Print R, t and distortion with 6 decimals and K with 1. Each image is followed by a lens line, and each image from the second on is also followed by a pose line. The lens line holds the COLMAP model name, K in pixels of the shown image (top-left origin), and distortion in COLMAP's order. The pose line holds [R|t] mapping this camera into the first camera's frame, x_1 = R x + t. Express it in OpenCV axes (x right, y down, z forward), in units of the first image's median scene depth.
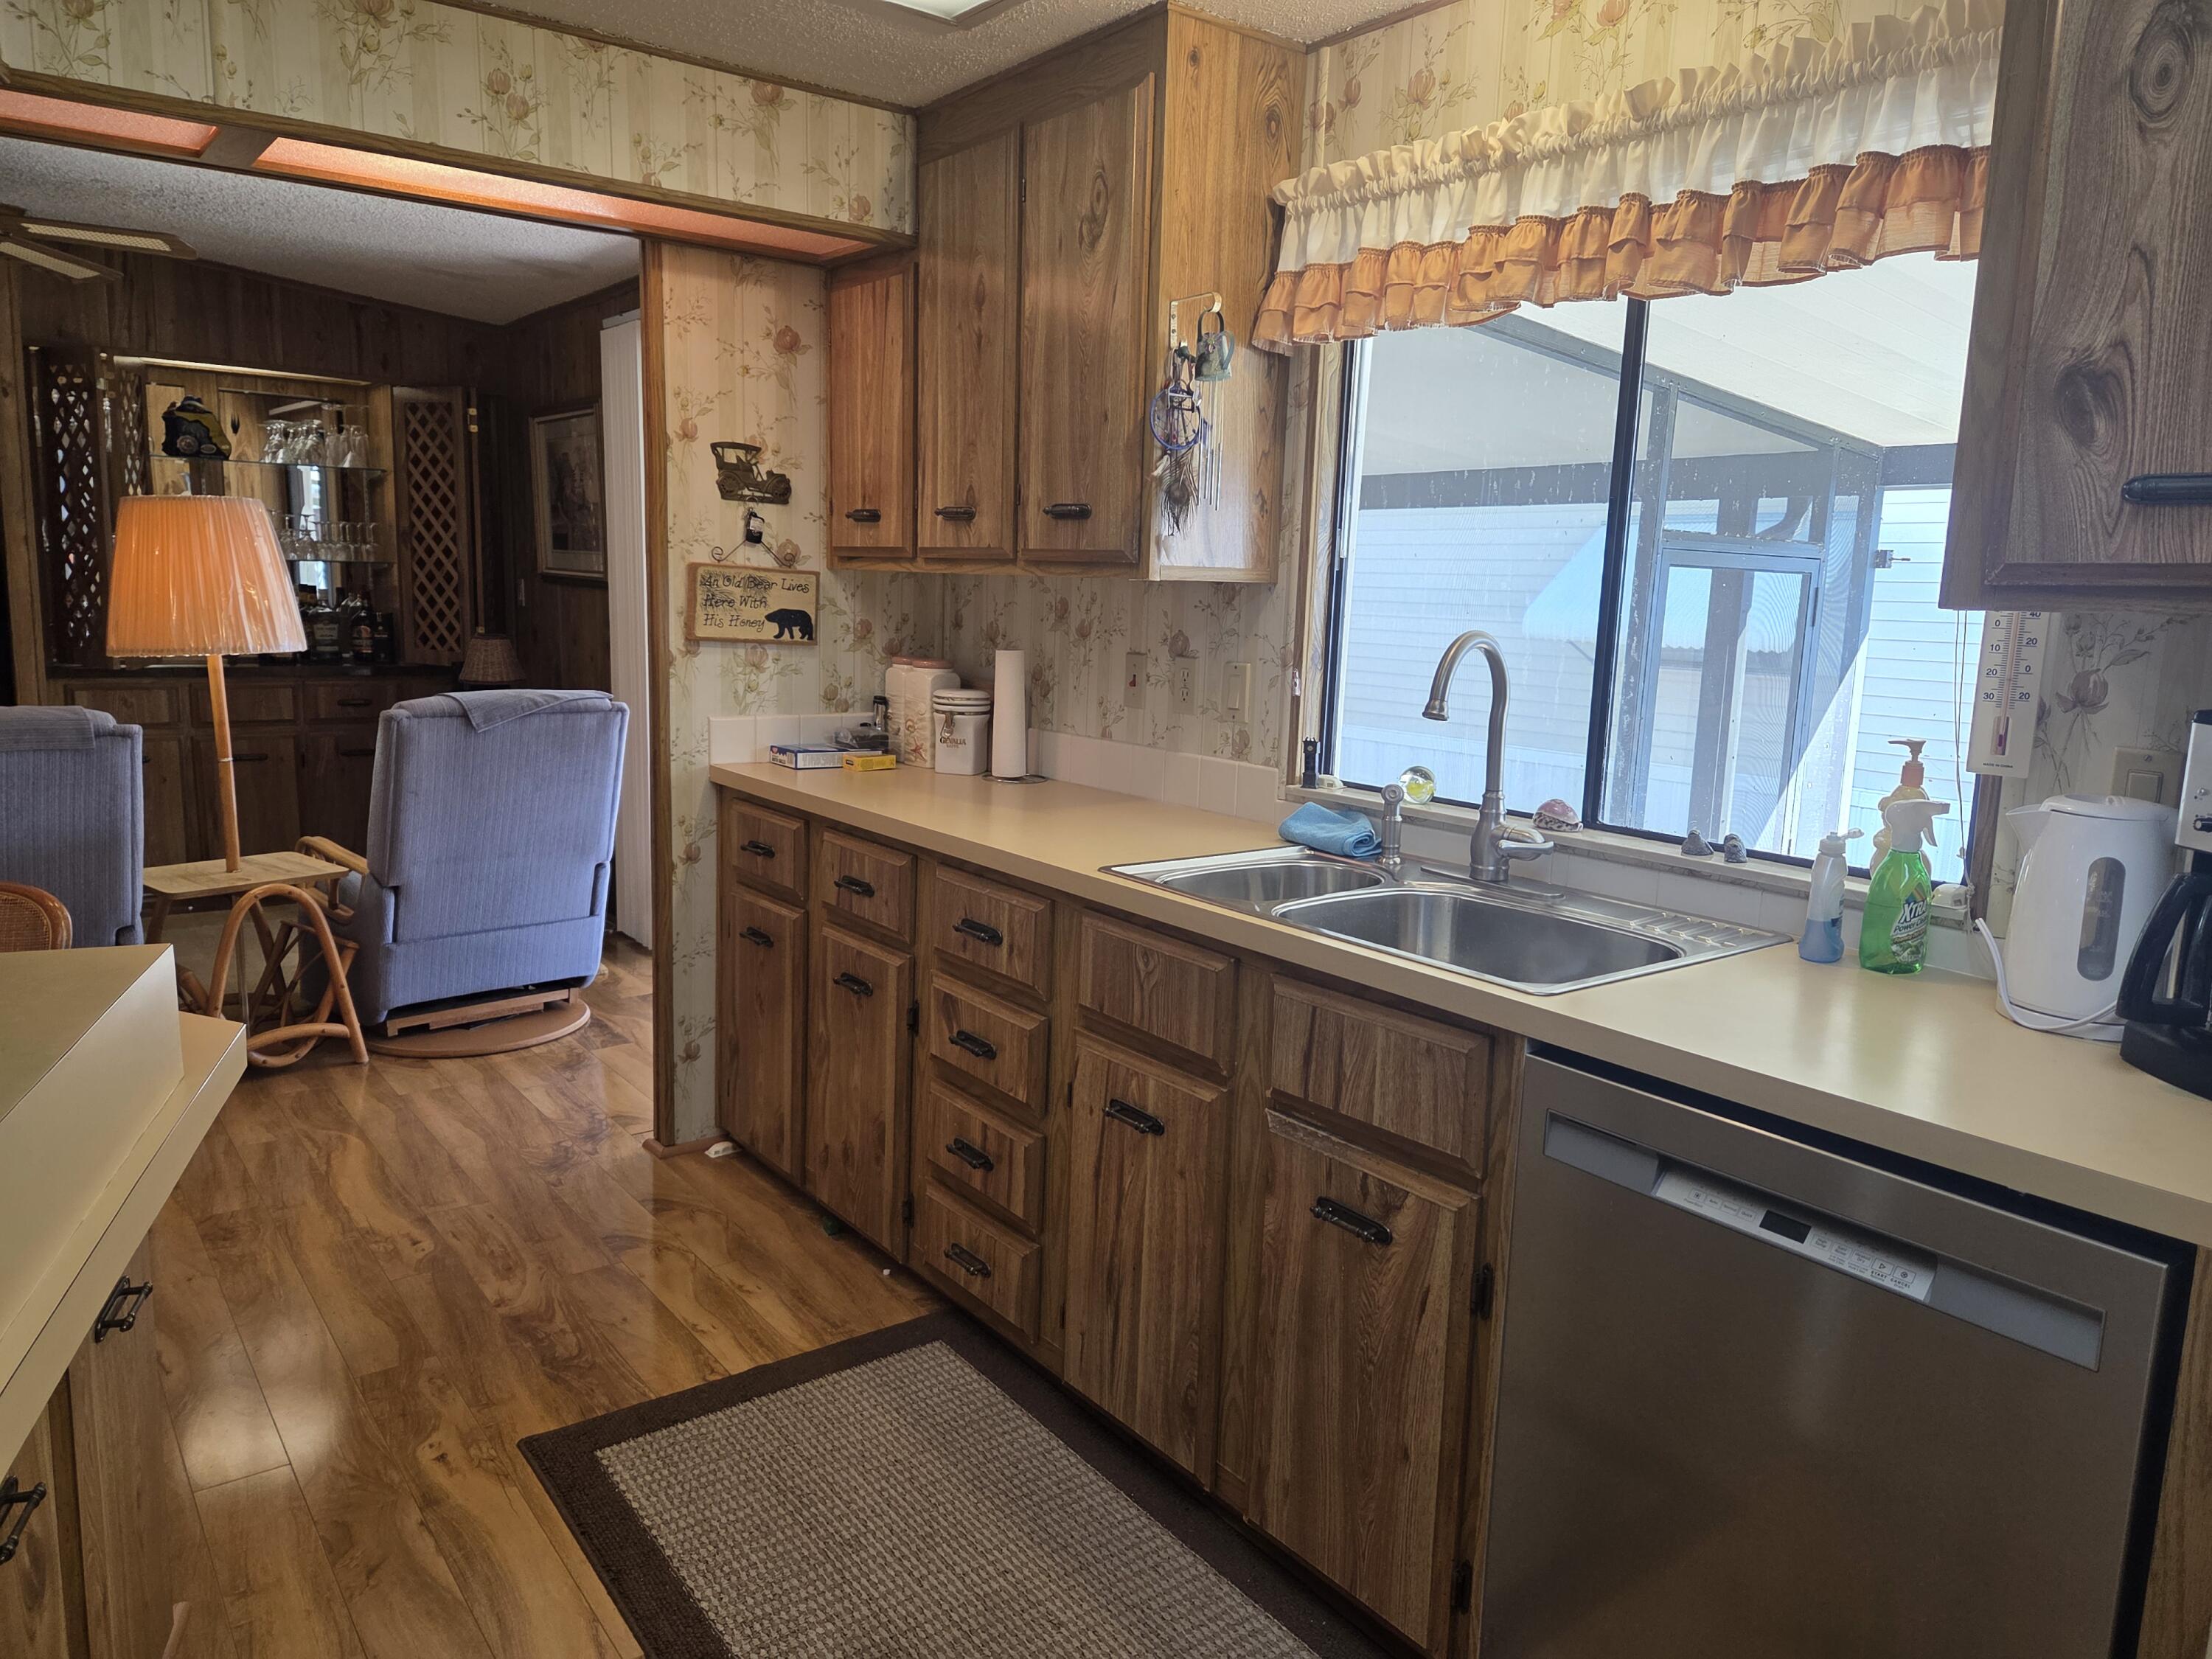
lens RADIAL K [[1486.6, 0, 1103.9], [0, 1486.6, 810.1], [0, 0, 1]] dist [0.067827, -0.052041]
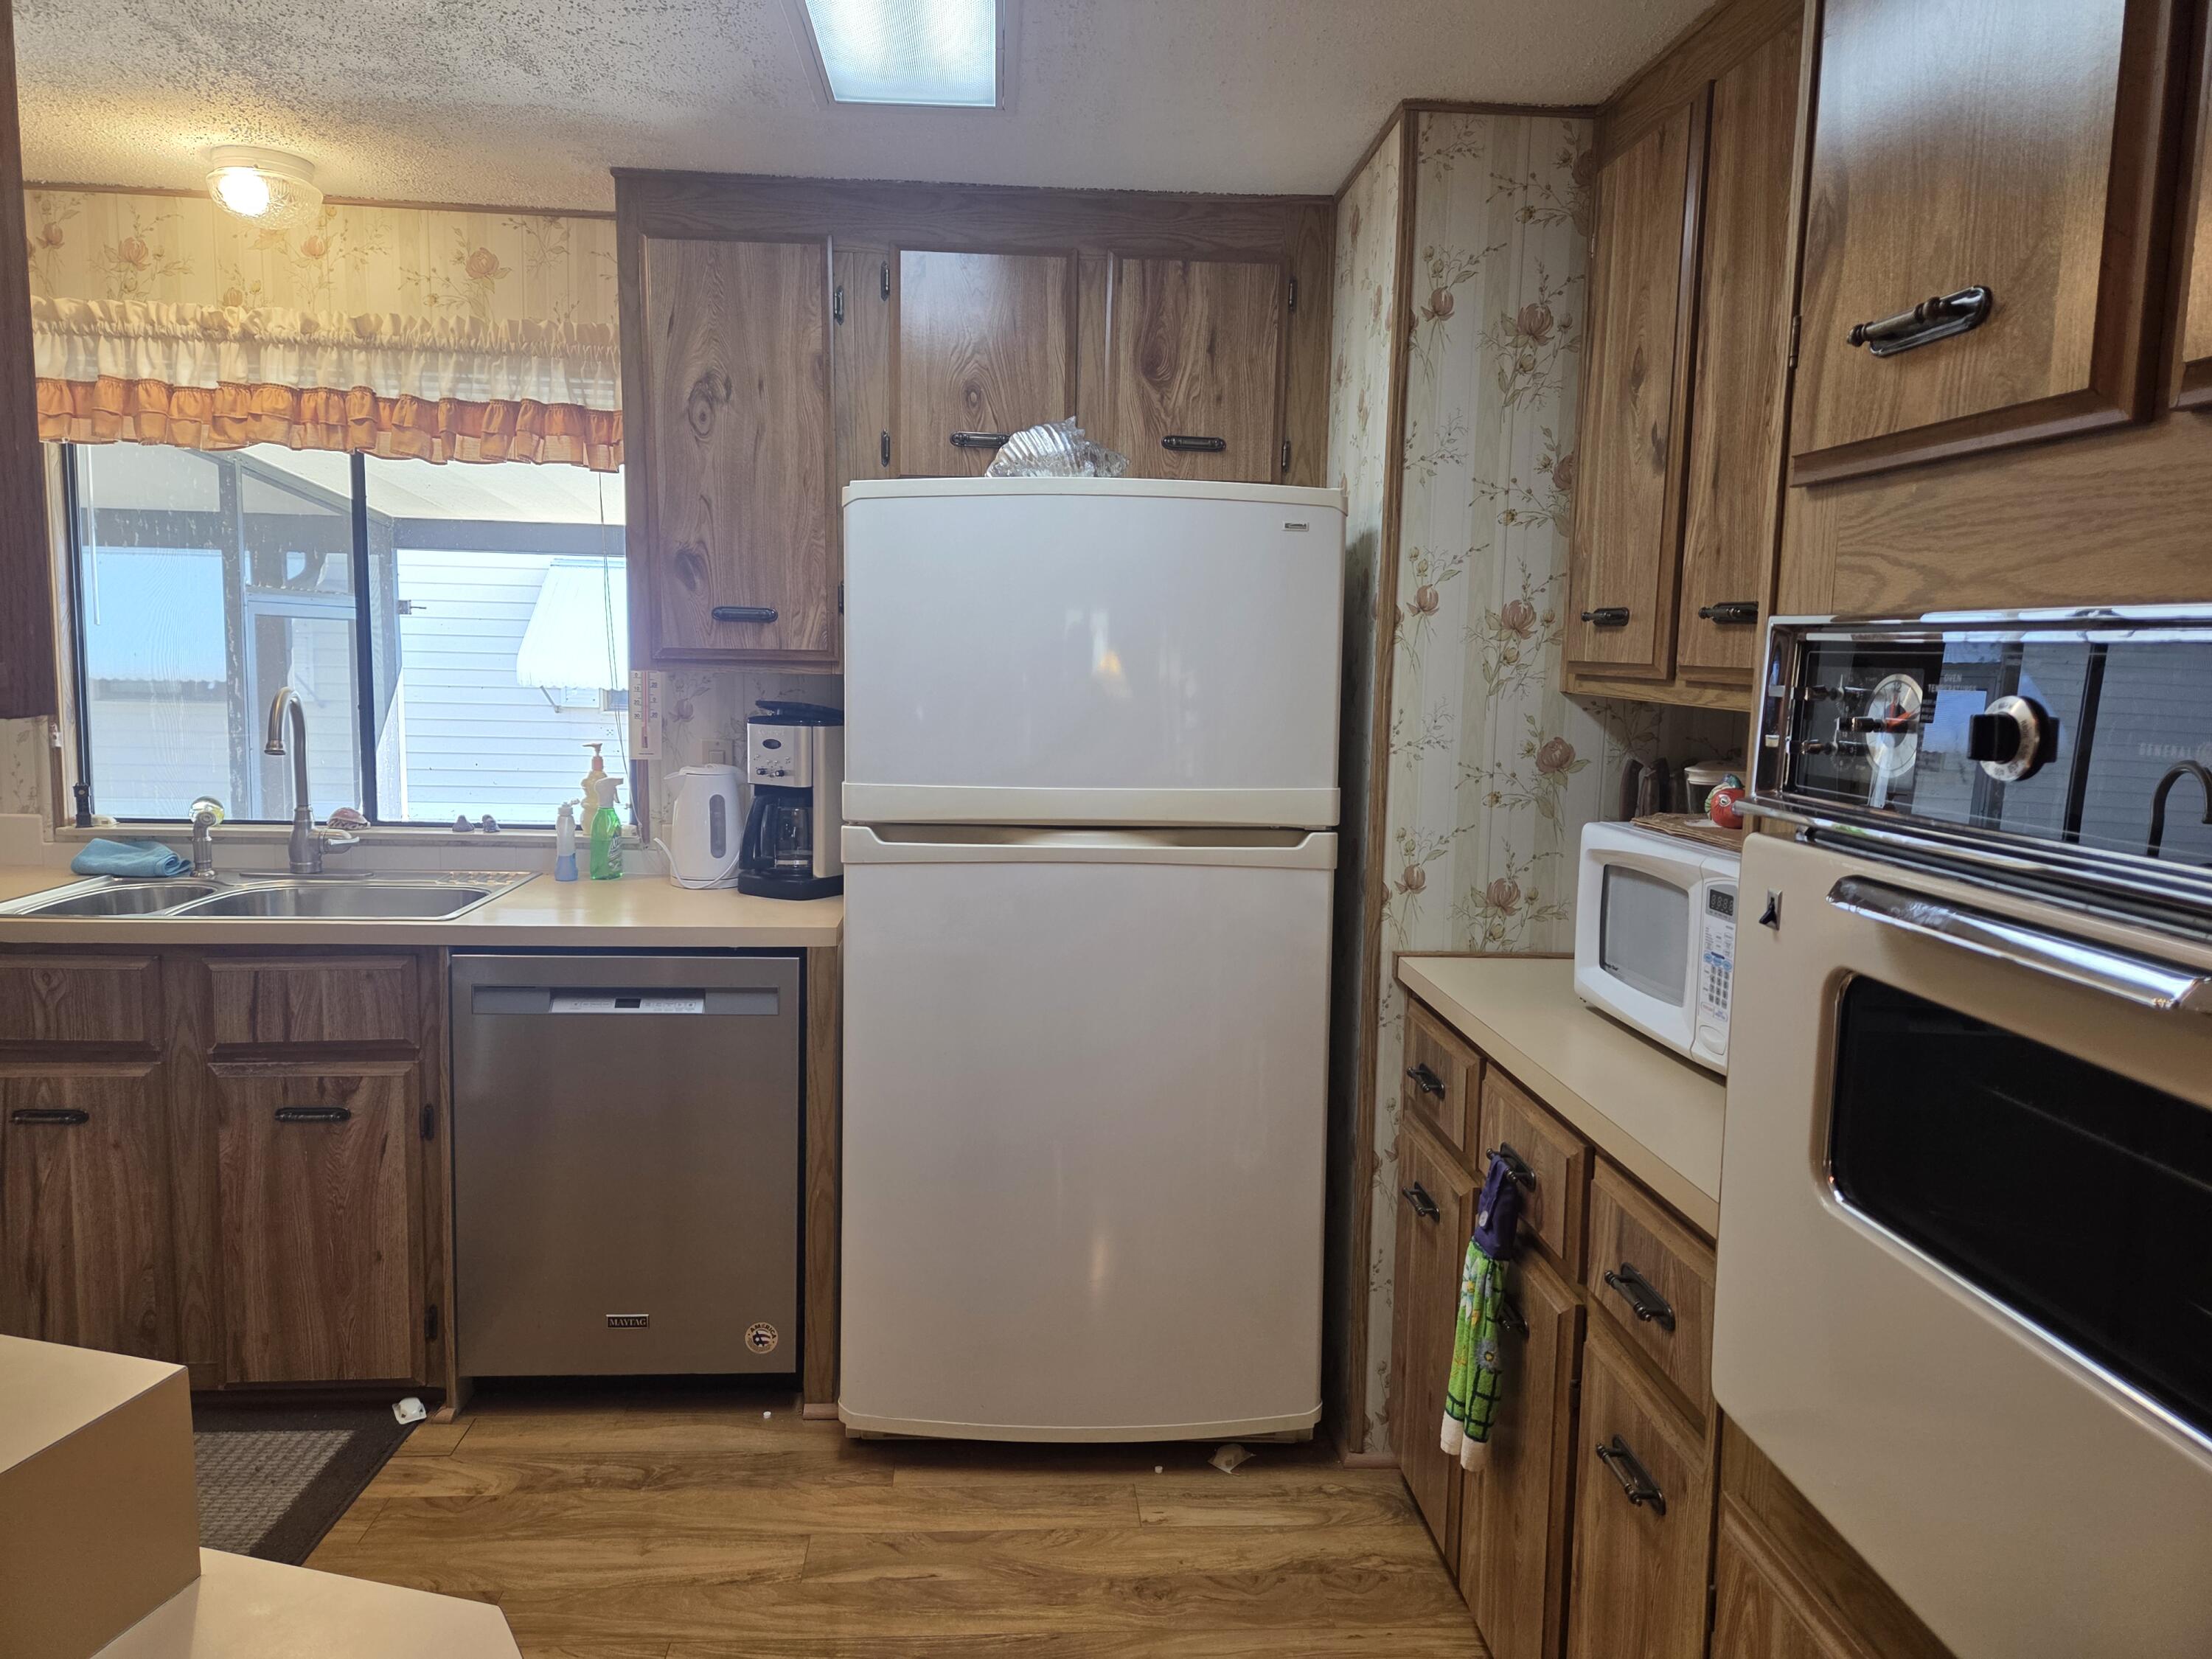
lens RADIAL K [[1494.1, 0, 1089.4], [0, 1494.1, 821.2], [0, 0, 1]] dist [0.104740, -0.080905]
pose [[0.563836, -0.118973, 0.817273, -0.530272], [0.124172, 0.990533, 0.058529, 0.009042], [-0.816499, 0.068482, 0.573271, -0.406513]]
